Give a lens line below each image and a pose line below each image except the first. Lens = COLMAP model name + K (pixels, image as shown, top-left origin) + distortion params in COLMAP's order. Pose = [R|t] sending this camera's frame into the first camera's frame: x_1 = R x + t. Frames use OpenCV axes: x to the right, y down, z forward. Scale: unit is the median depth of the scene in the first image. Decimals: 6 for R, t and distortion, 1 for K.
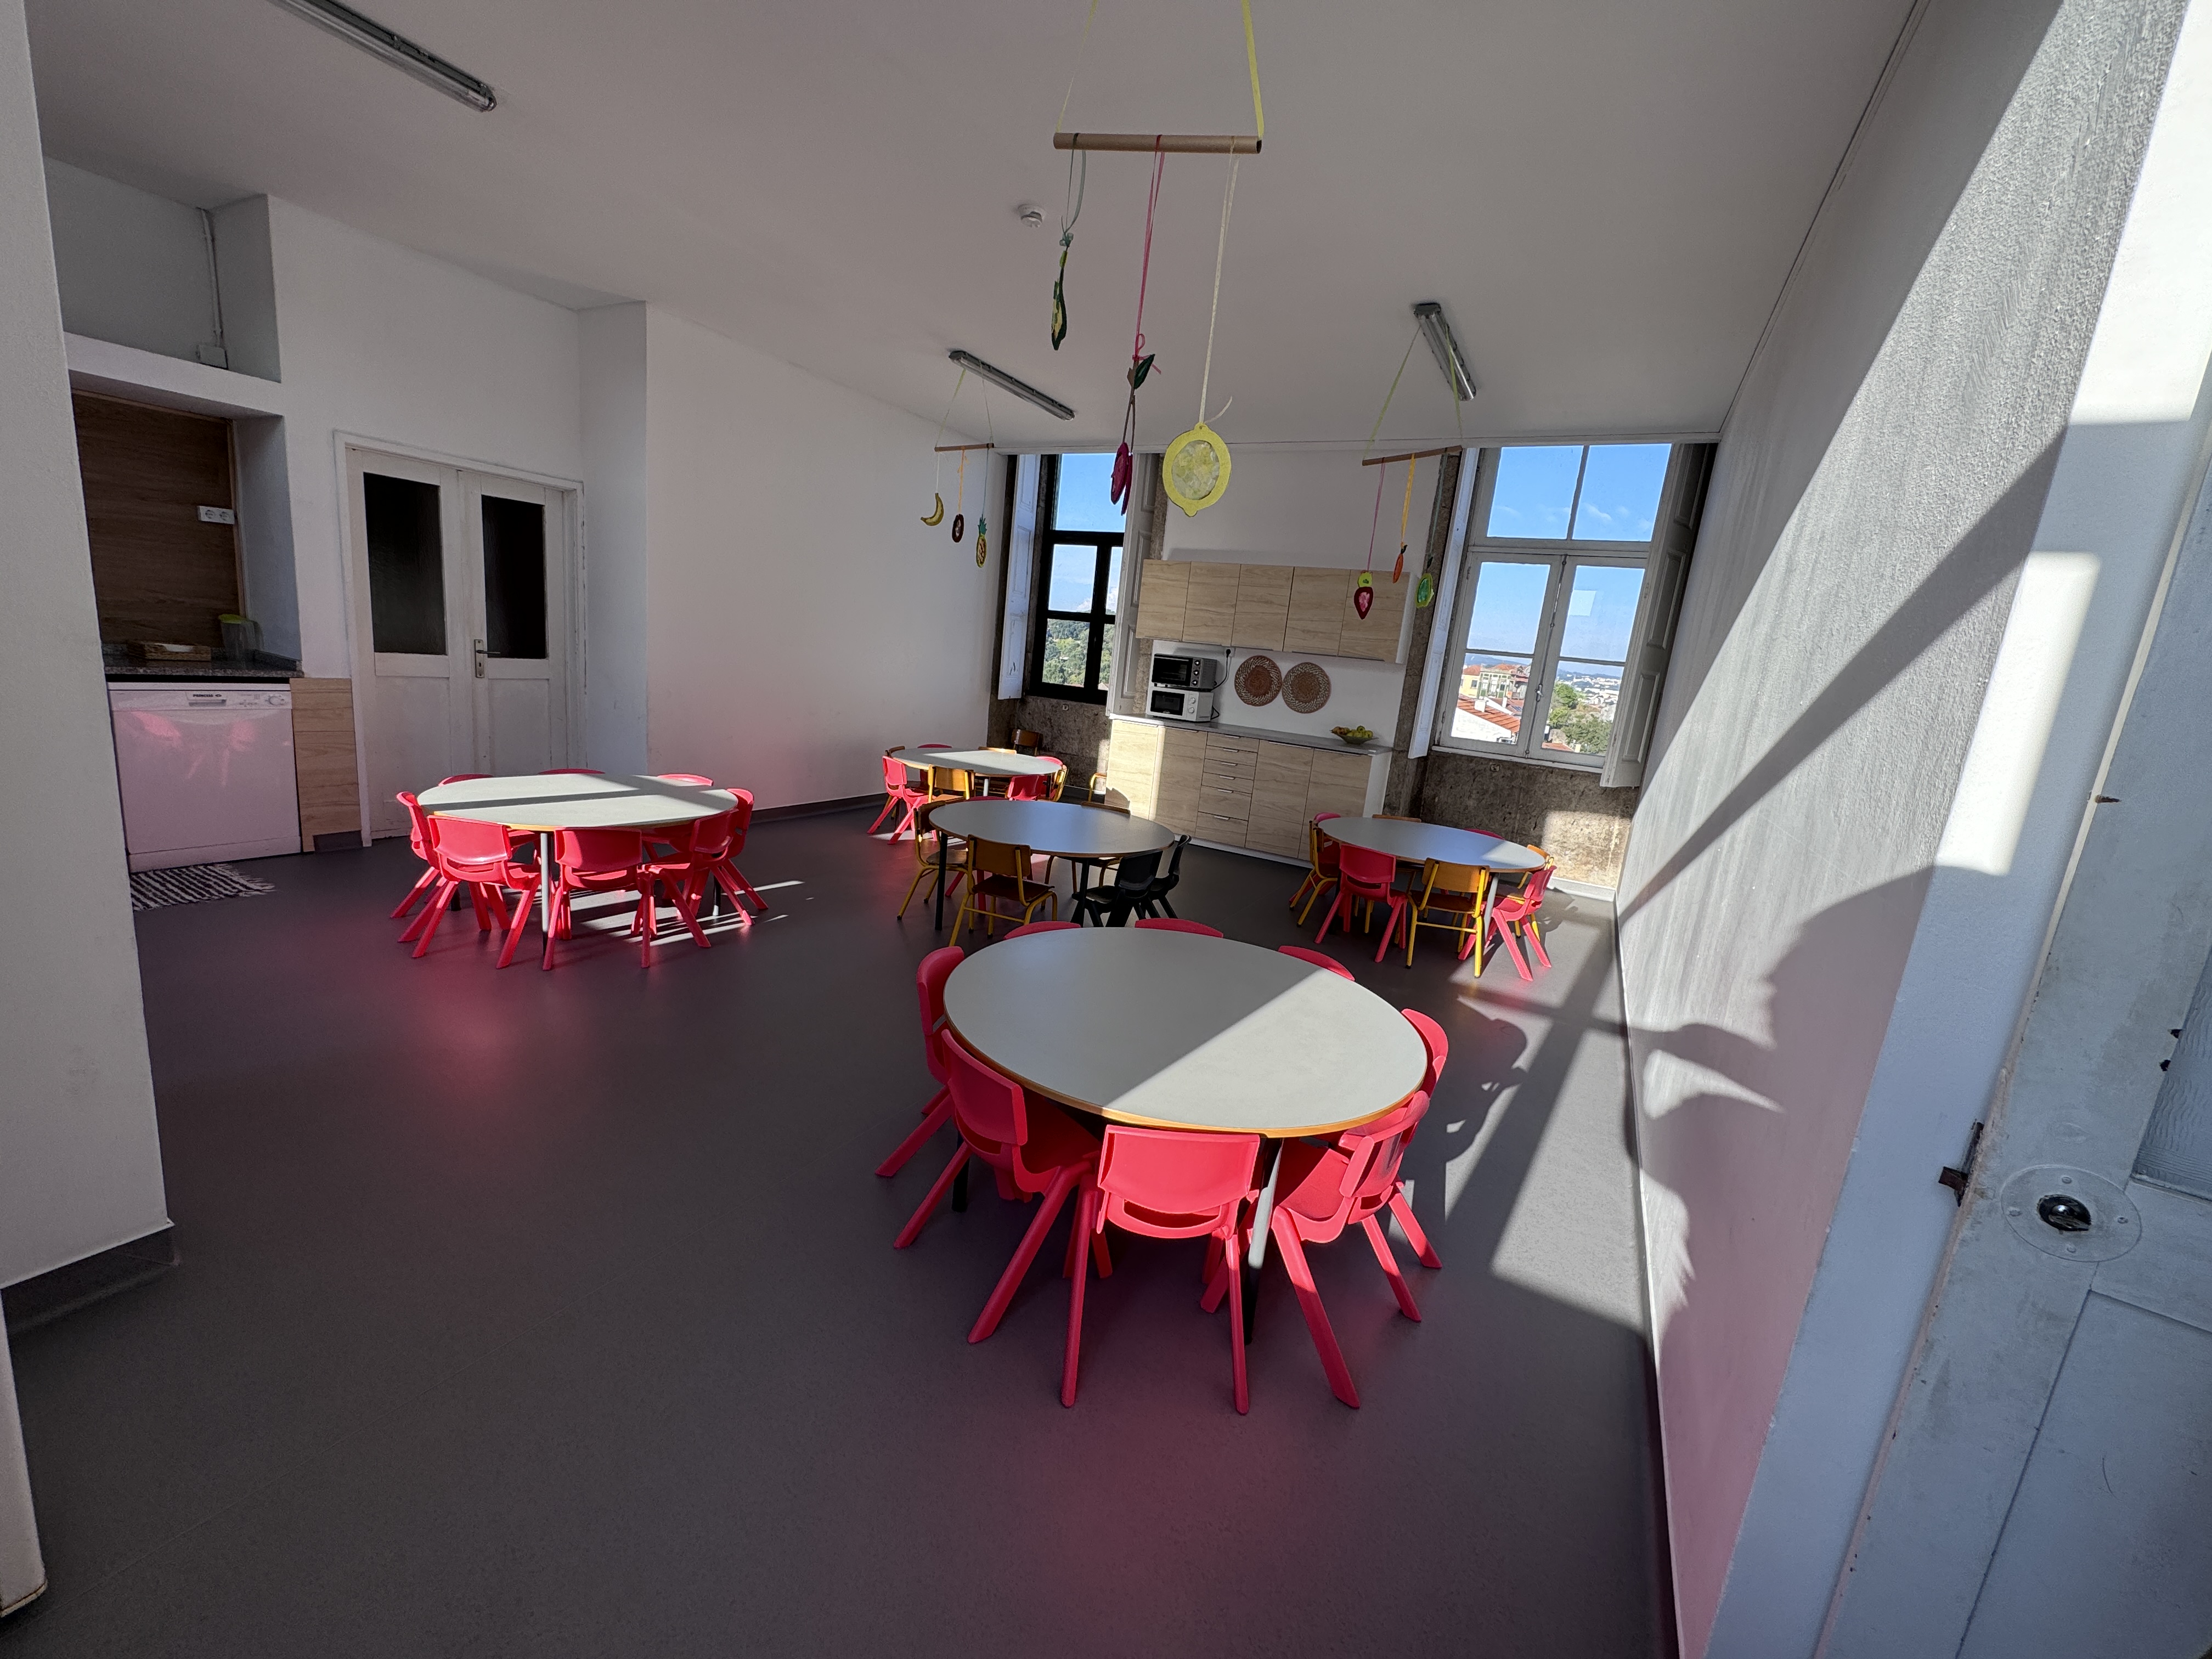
lens RADIAL K [[884.3, 0, 1105.9], [0, 884.3, 816.3], [0, 0, 1]] dist [0.001024, -0.000423]
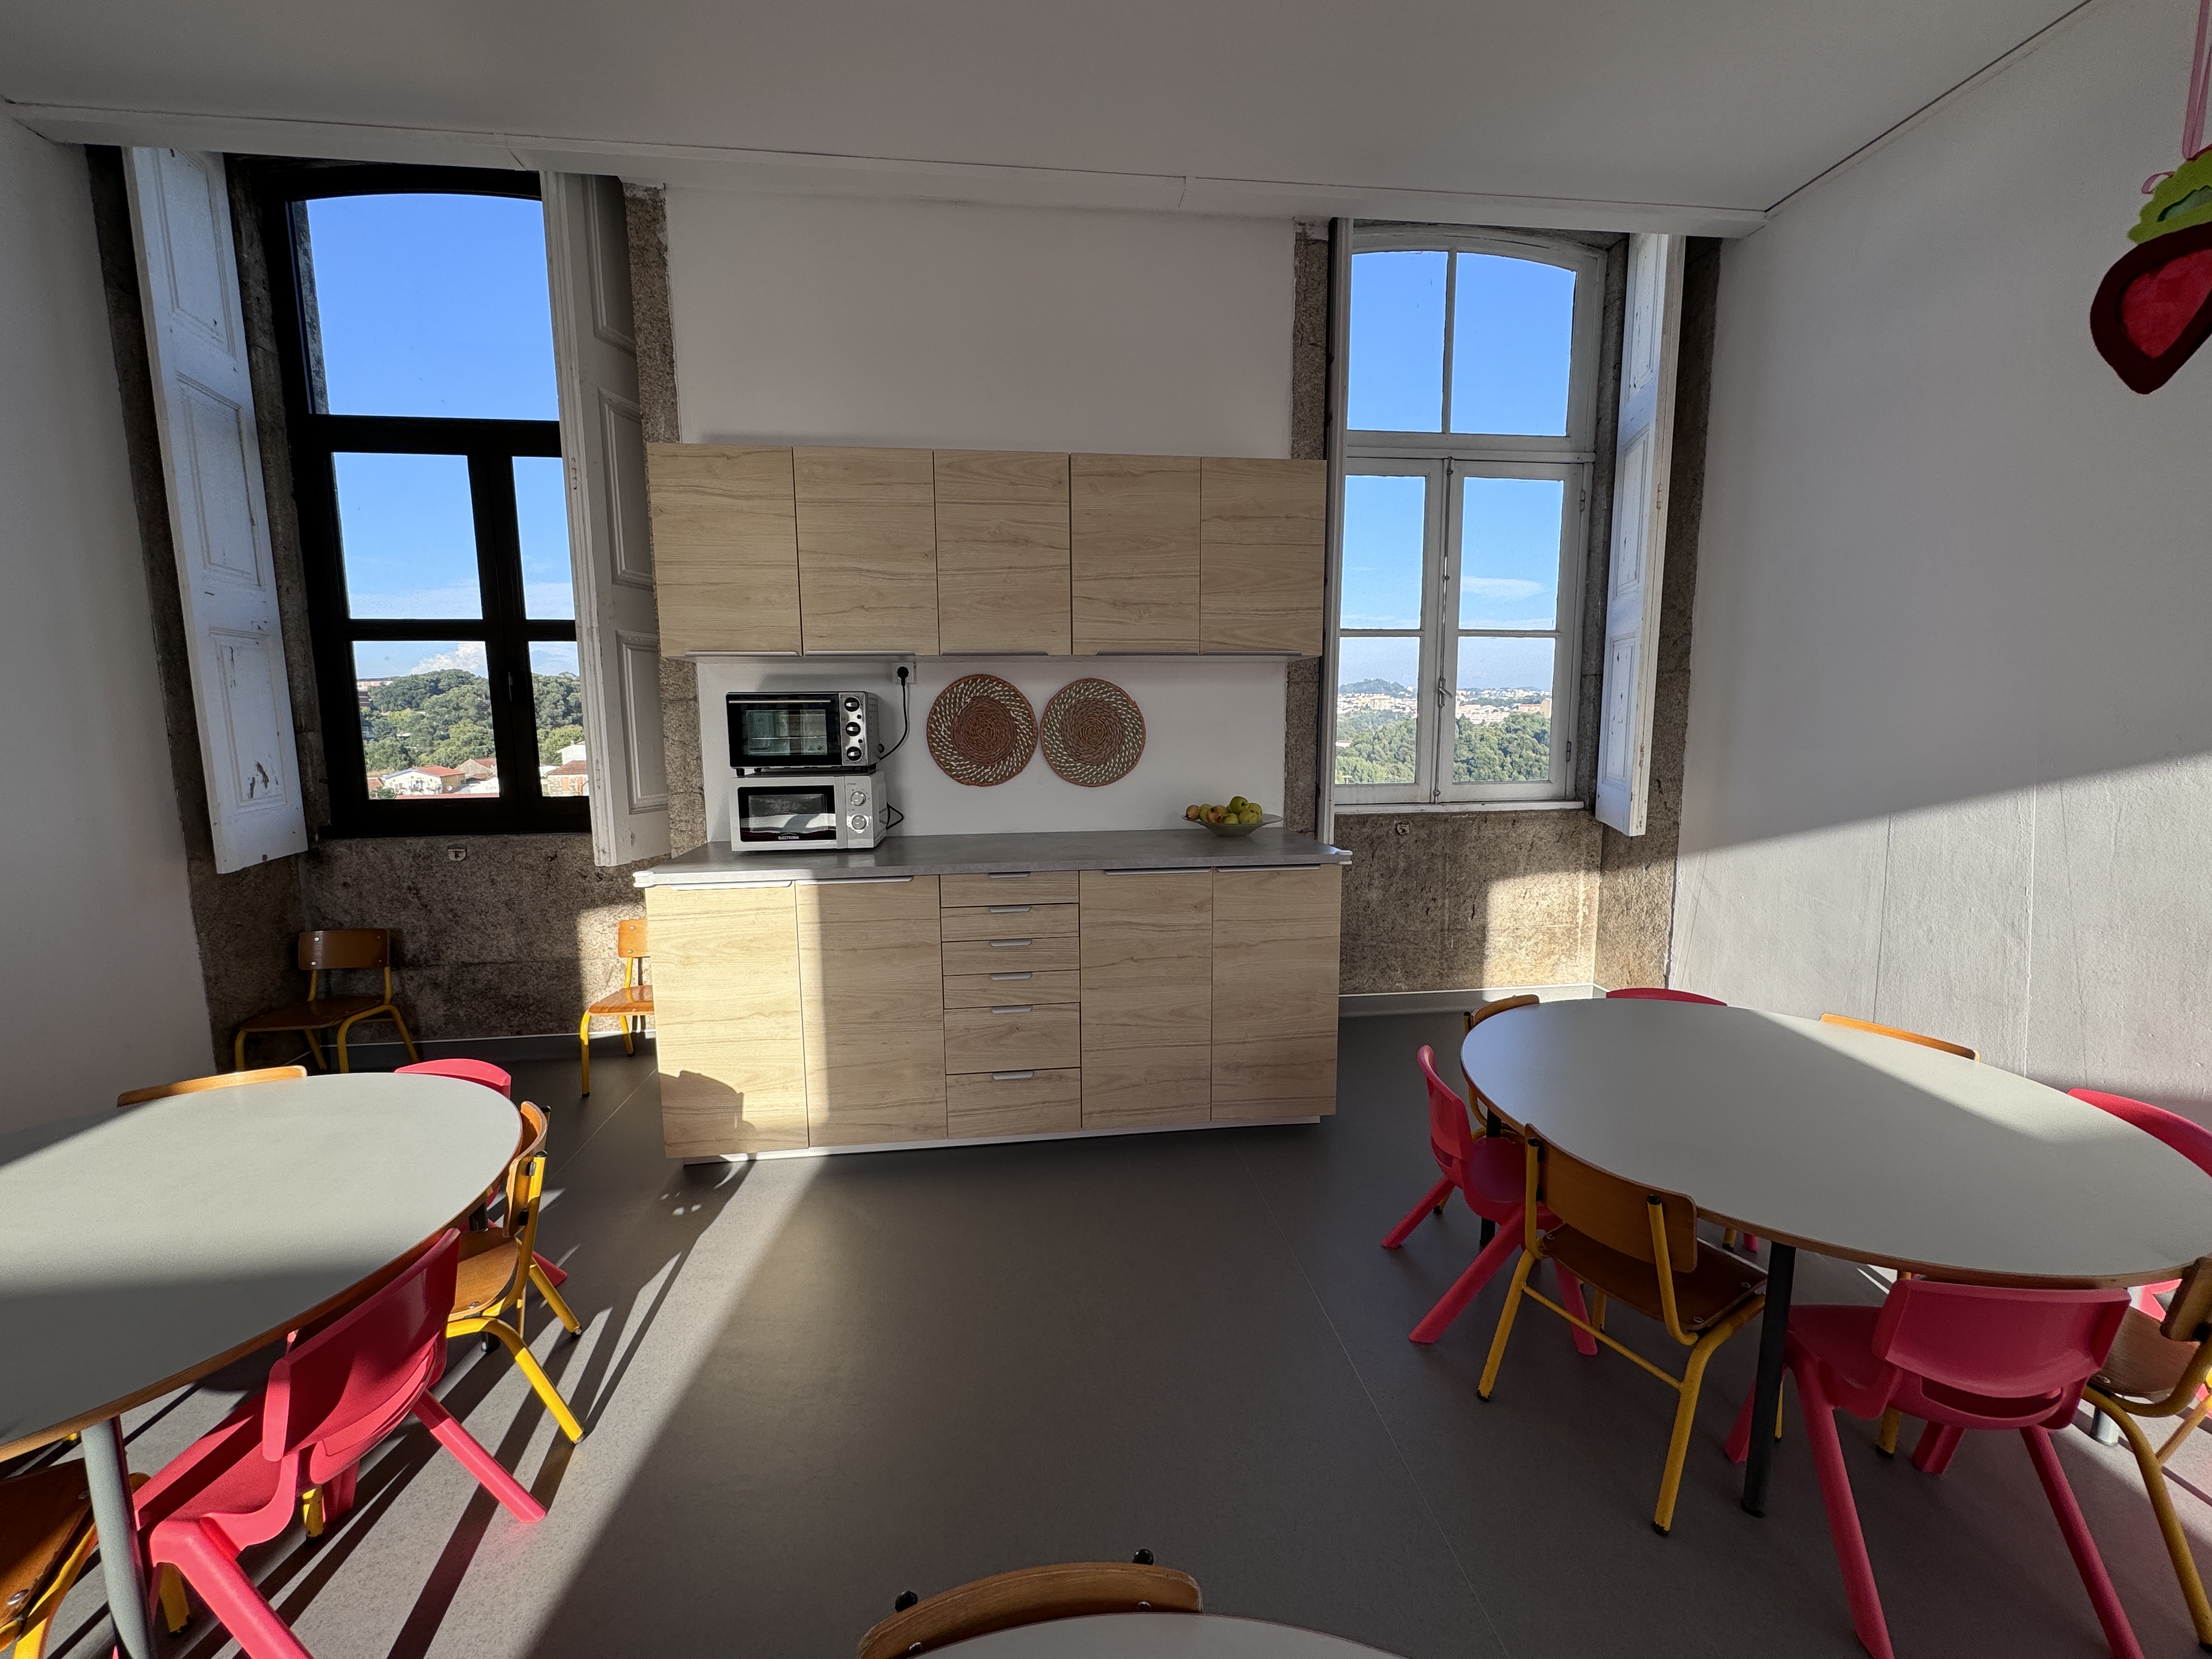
lens RADIAL K [[884.3, 0, 1107.6], [0, 884.3, 820.3], [0, 0, 1]] dist [0.001024, -0.000423]
pose [[0.805435, -0.178412, 0.565193, -0.039048], [0.198364, 0.979767, 0.026597, -0.109166], [-0.558503, 0.090692, 0.824530, 0.605568]]
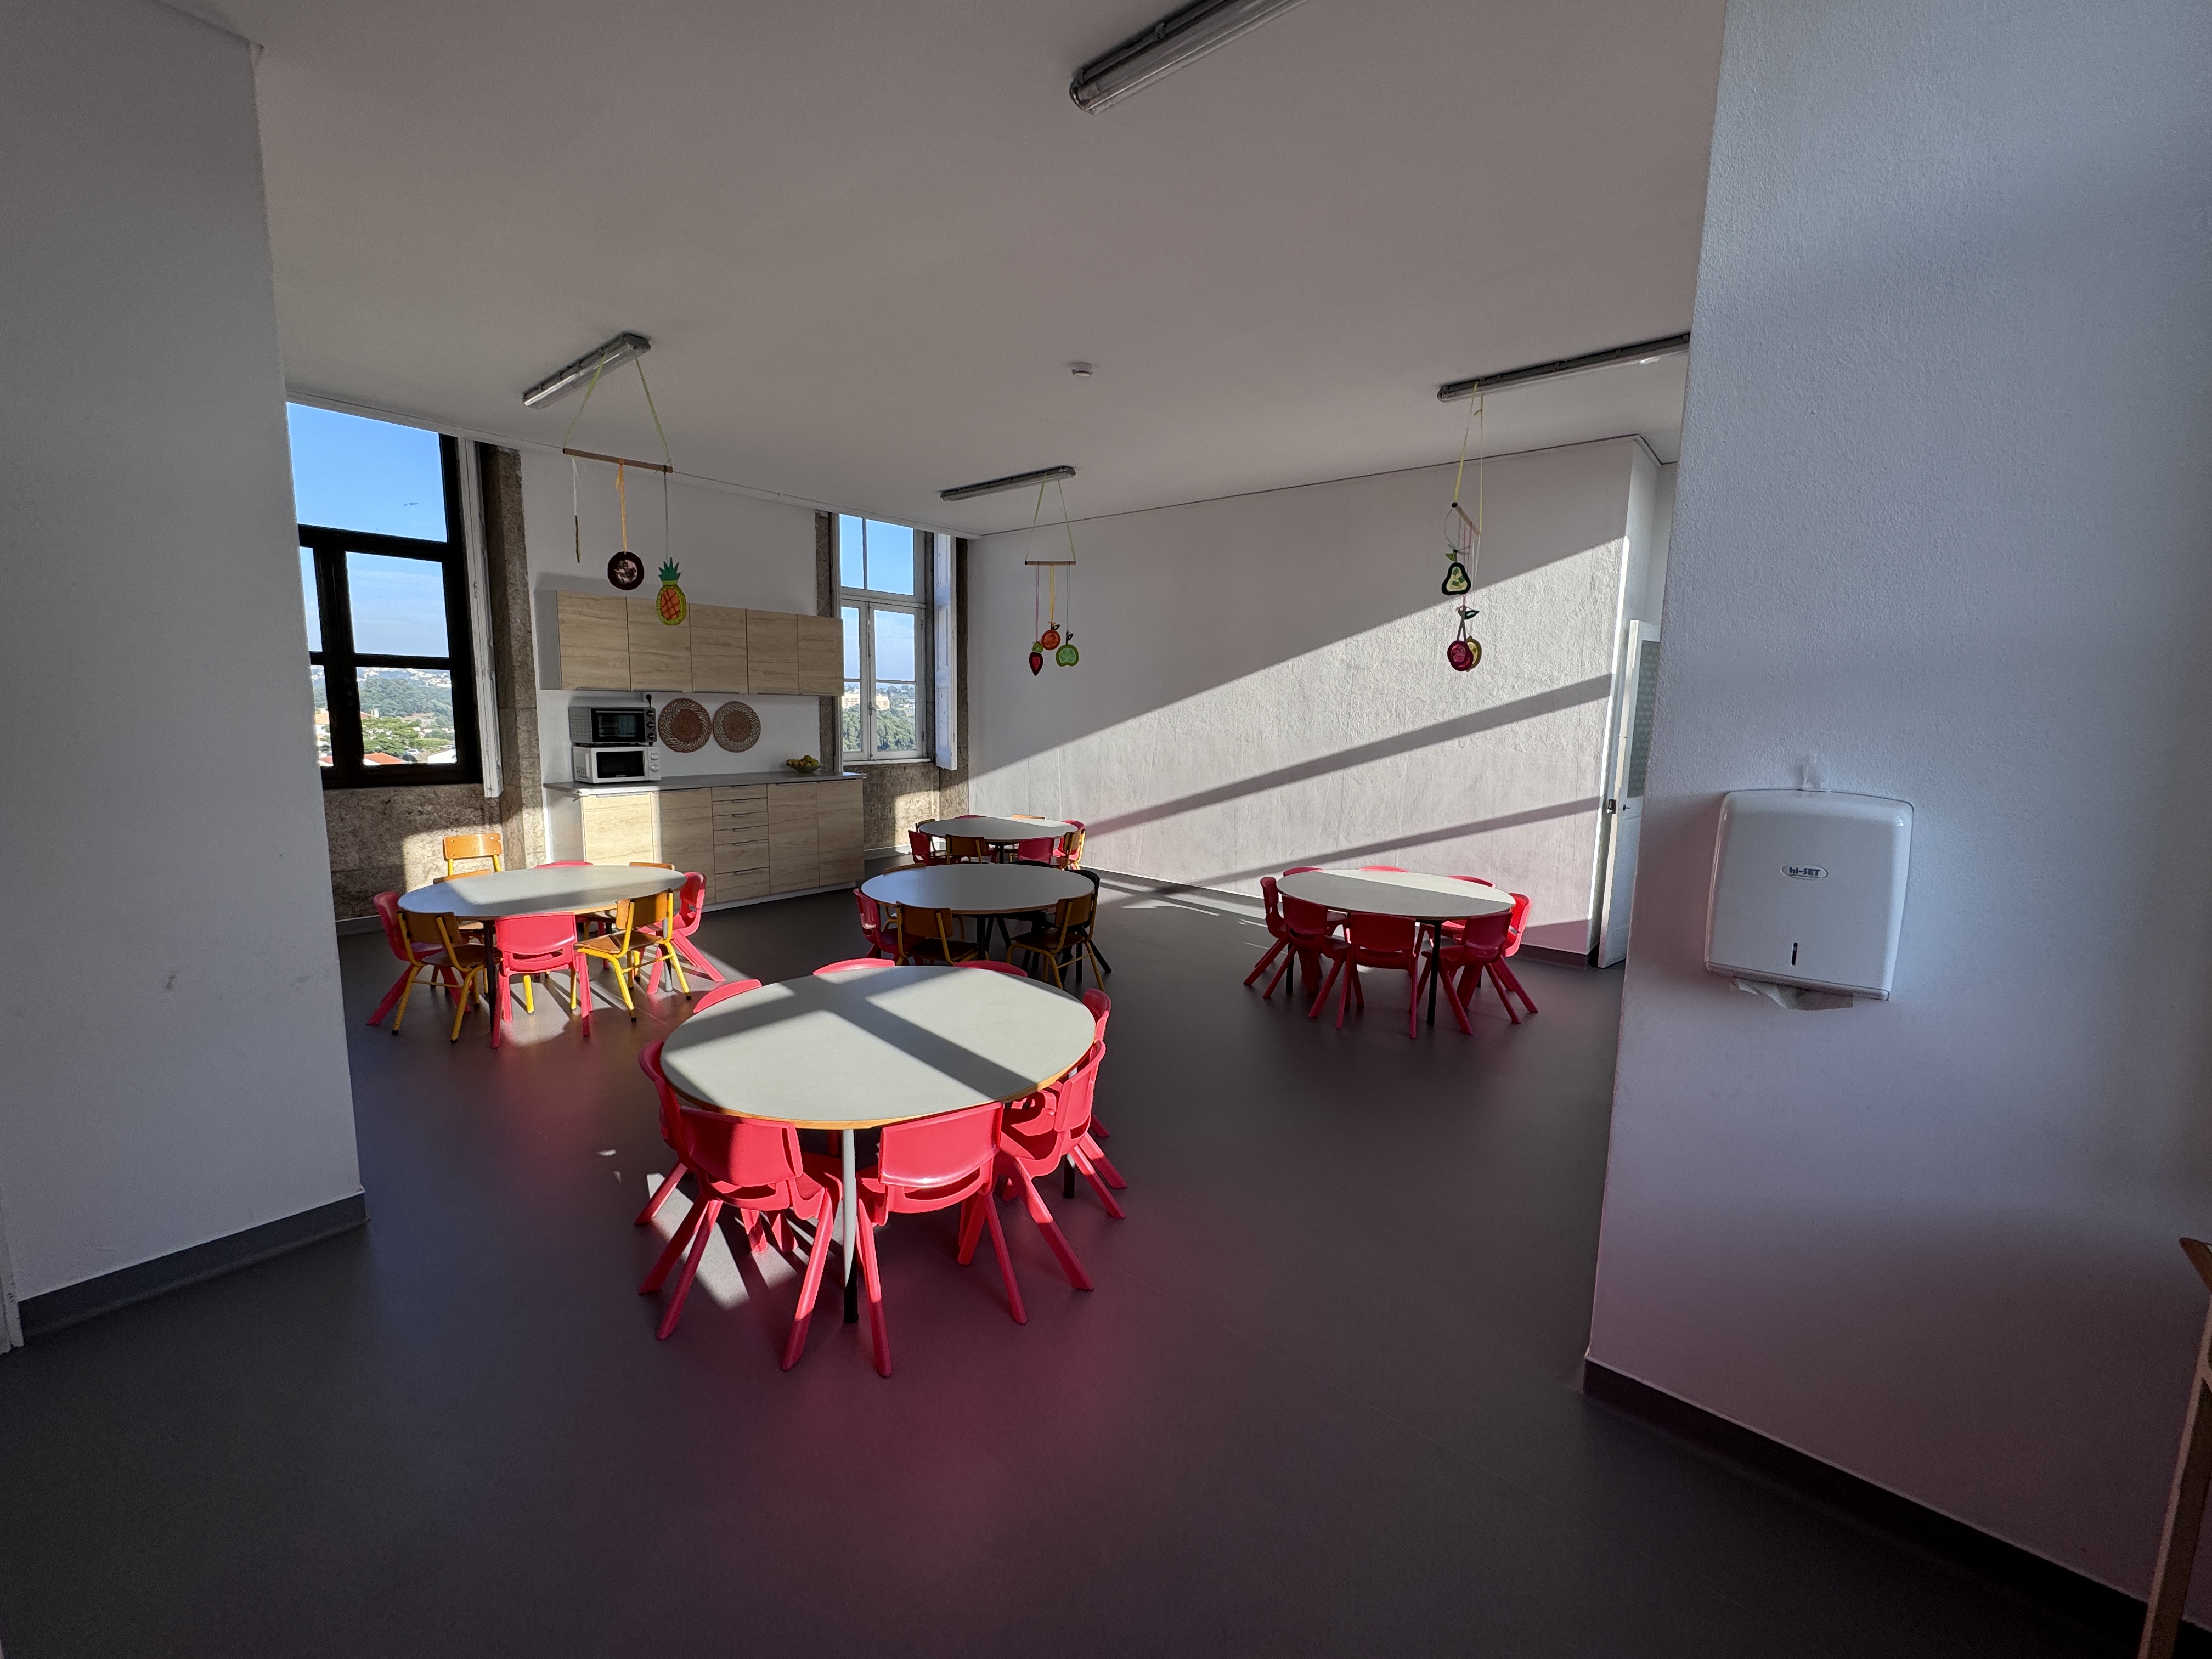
lens RADIAL K [[884.3, 0, 1100.2], [0, 884.3, 824.3], [0, 0, 1]] dist [0.001024, -0.000423]
pose [[0.198906, -0.225488, 0.953725, -0.658446], [0.186078, 0.964157, 0.189147, -0.149571], [-0.962191, 0.139845, 0.233735, 0.382101]]
